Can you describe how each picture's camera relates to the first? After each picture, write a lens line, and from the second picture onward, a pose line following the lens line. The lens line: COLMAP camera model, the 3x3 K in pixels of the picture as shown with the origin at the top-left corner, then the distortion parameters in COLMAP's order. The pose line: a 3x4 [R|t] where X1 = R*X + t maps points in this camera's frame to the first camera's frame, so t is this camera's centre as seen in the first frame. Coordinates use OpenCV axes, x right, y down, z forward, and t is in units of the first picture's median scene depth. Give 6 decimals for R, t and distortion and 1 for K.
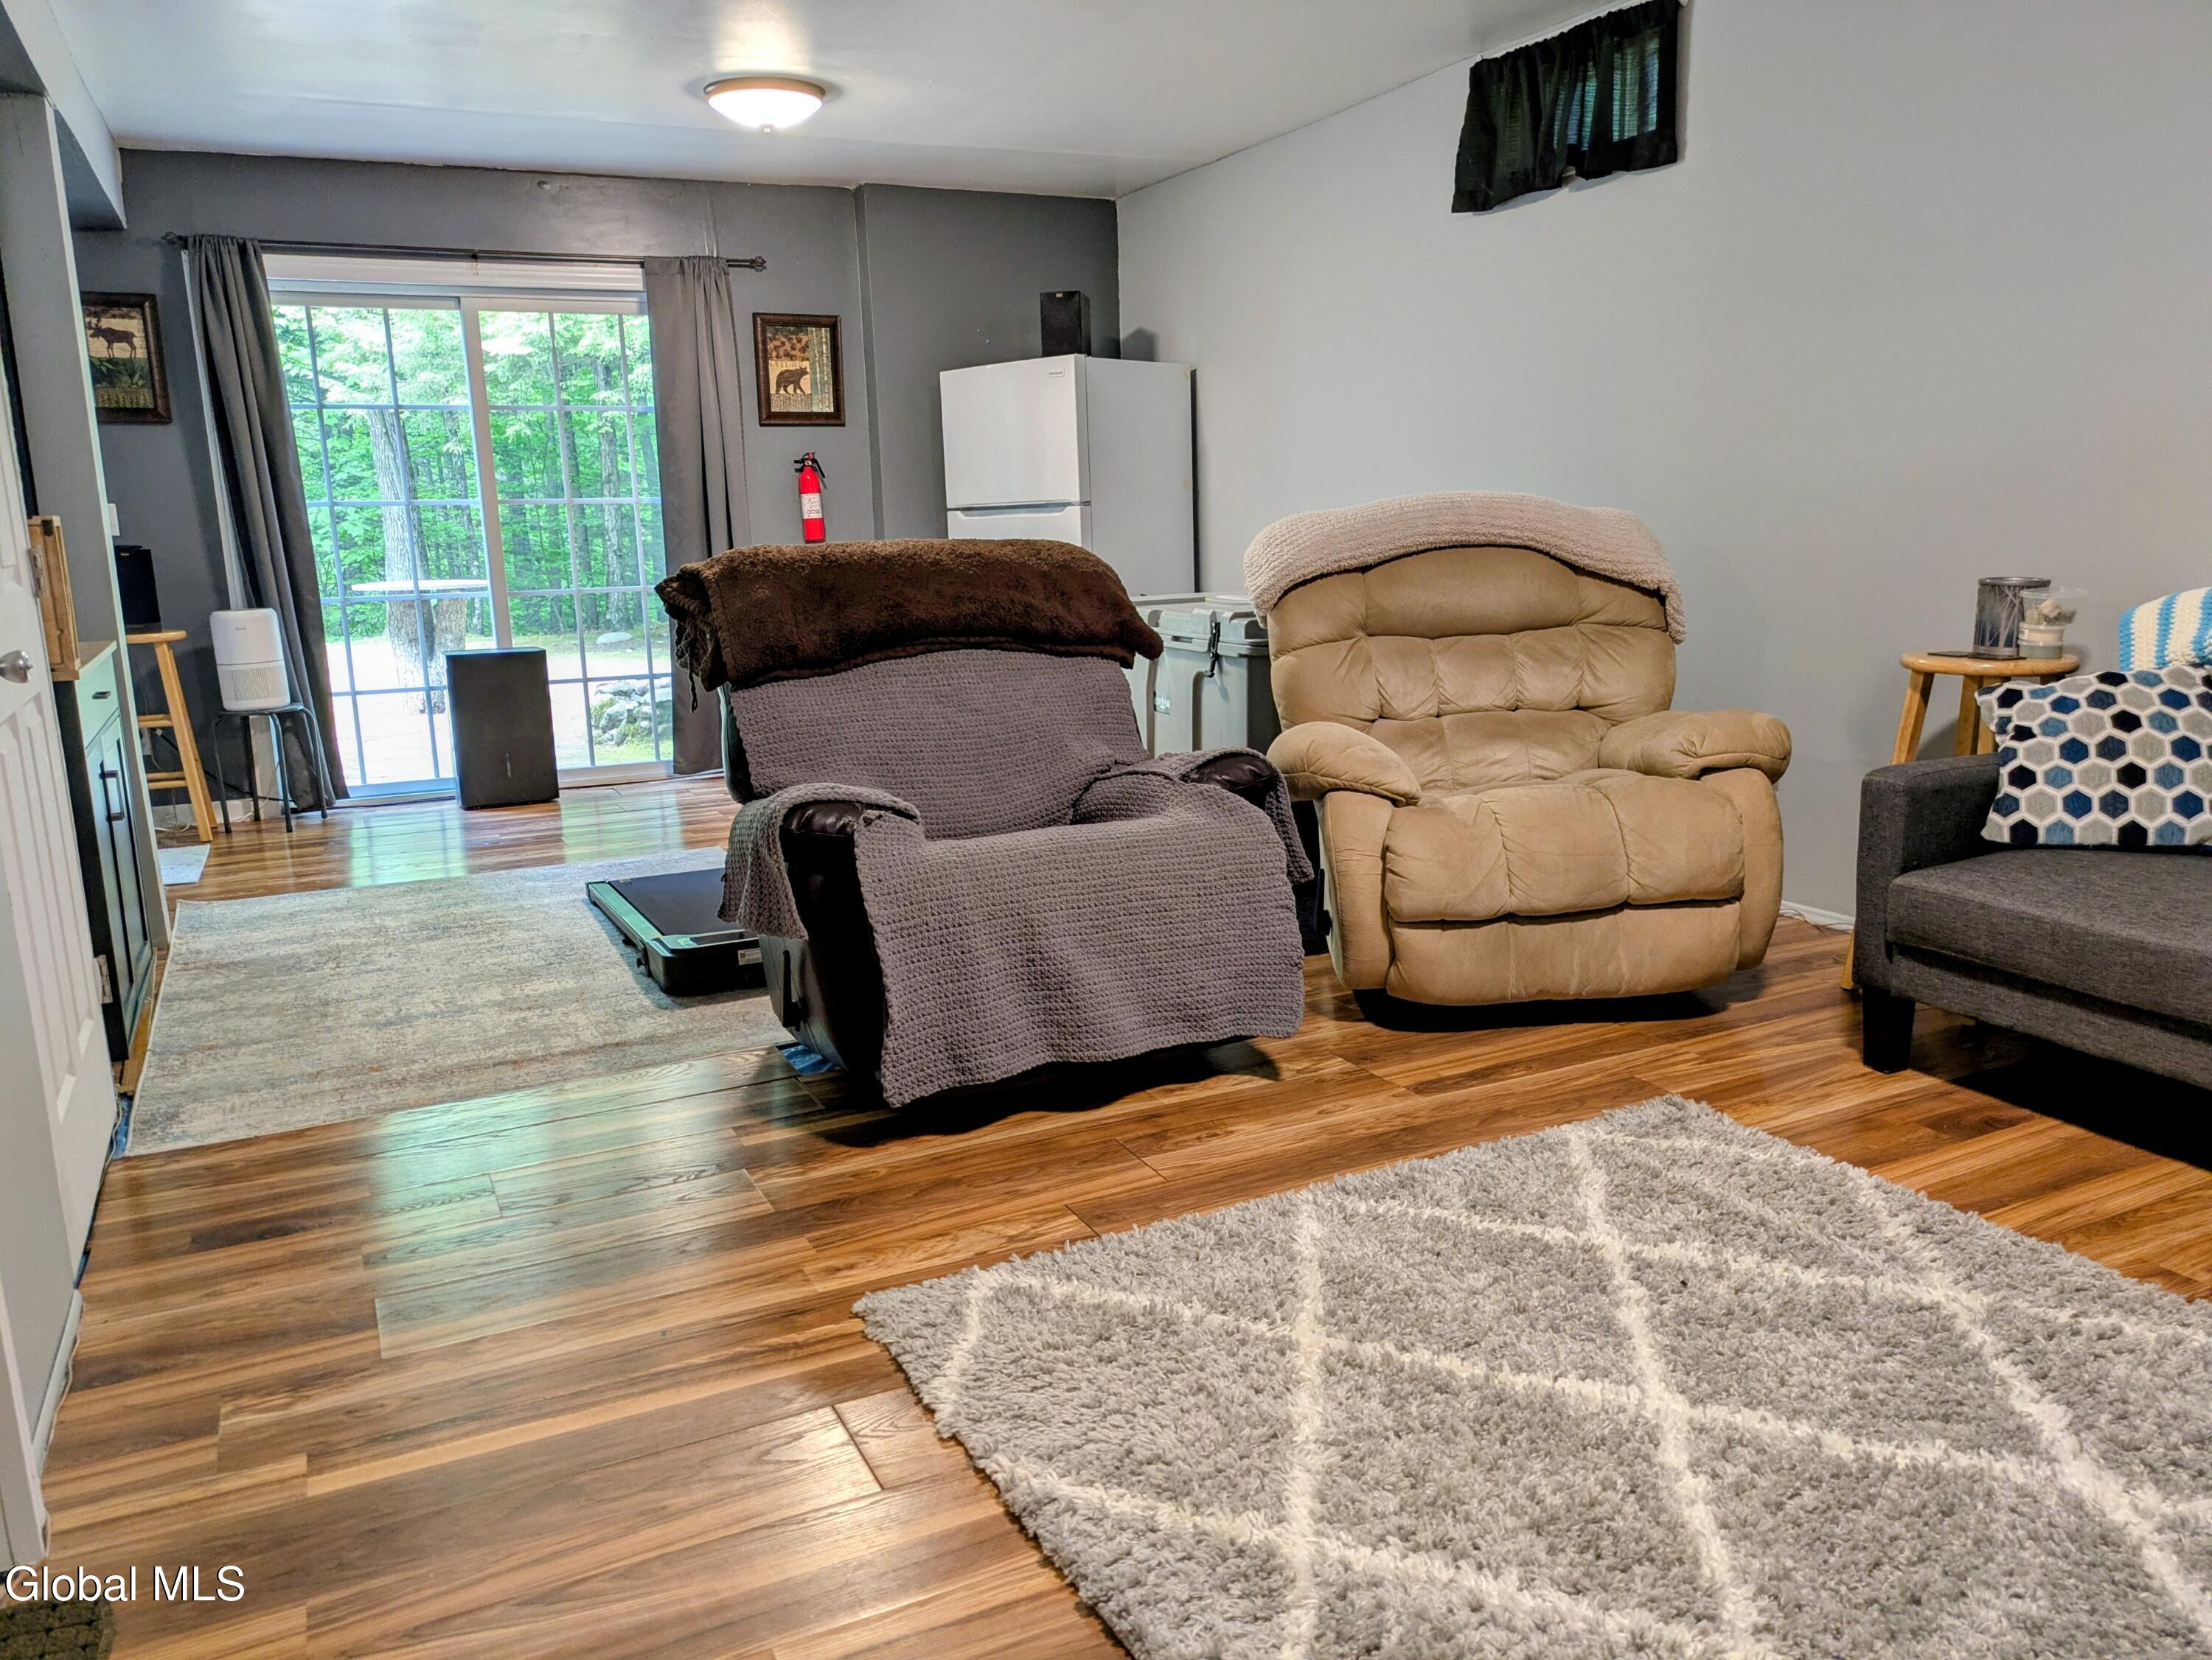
lens RADIAL K [[1702.3, 0, 1118.5], [0, 1702.3, 817.2], [0, 0, 1]] dist [0.074089, -0.082040]
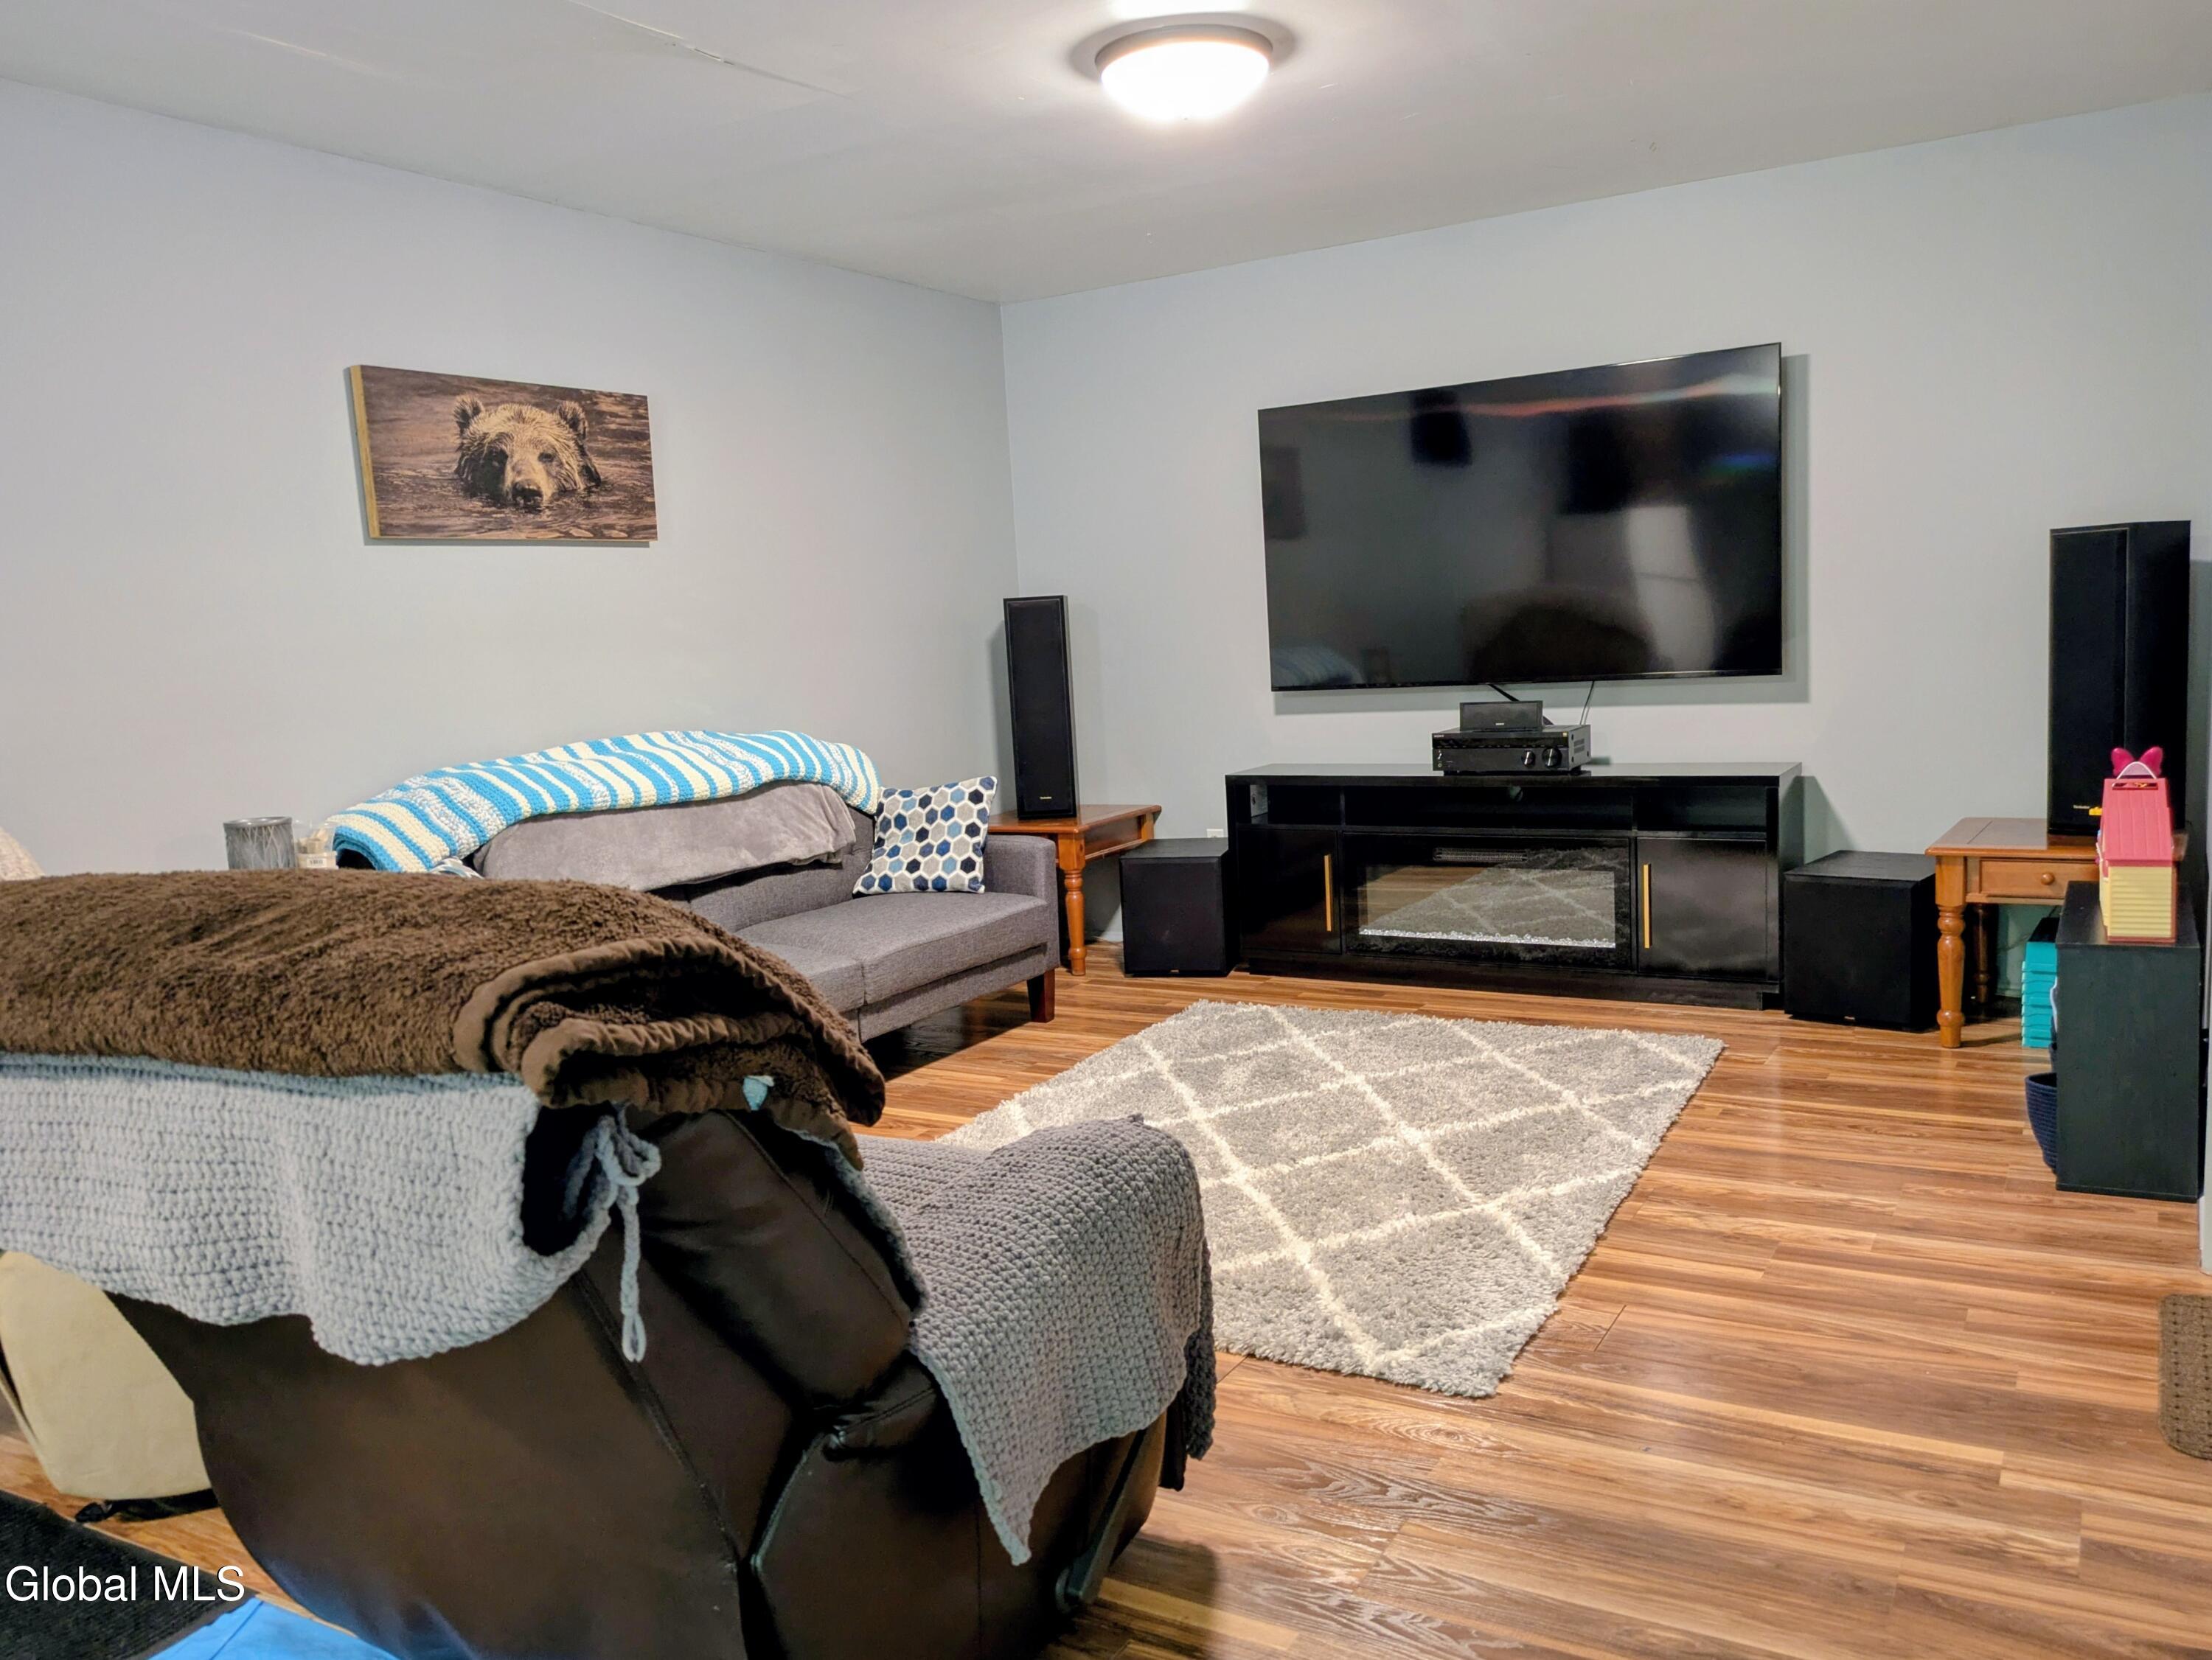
lens RADIAL K [[1702.3, 0, 1118.5], [0, 1702.3, 817.2], [0, 0, 1]] dist [0.074089, -0.082040]
pose [[-0.564761, -0.036131, 0.824463, -1.009780], [0.242158, 0.947807, 0.207415, -0.382247], [-0.788926, 0.316790, -0.526535, 1.823680]]
